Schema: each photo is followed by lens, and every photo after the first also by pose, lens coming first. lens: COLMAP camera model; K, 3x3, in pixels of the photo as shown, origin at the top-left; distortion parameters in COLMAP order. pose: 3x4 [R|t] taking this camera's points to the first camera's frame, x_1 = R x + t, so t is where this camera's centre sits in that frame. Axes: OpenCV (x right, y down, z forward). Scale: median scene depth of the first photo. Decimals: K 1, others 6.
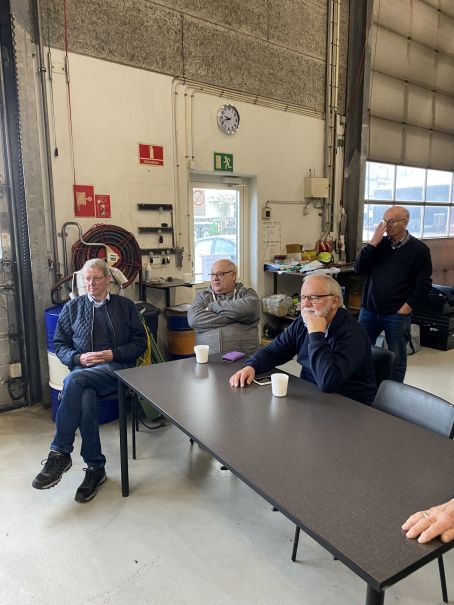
lens RADIAL K [[459.6, 0, 227.0], [0, 459.6, 308.0], [0, 0, 1]] dist [0.024815, -0.009001]
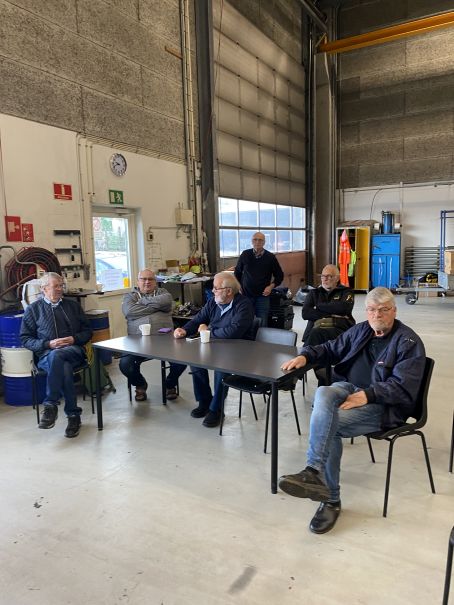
lens RADIAL K [[458.5, 0, 235.8], [0, 458.5, 303.2], [0, 0, 1]] dist [0.002337, -0.001457]
pose [[0.935241, -0.056273, 0.349510, -0.151863], [0.073938, 0.996561, -0.037397, 0.045422], [-0.346203, 0.060817, 0.936186, -0.272869]]
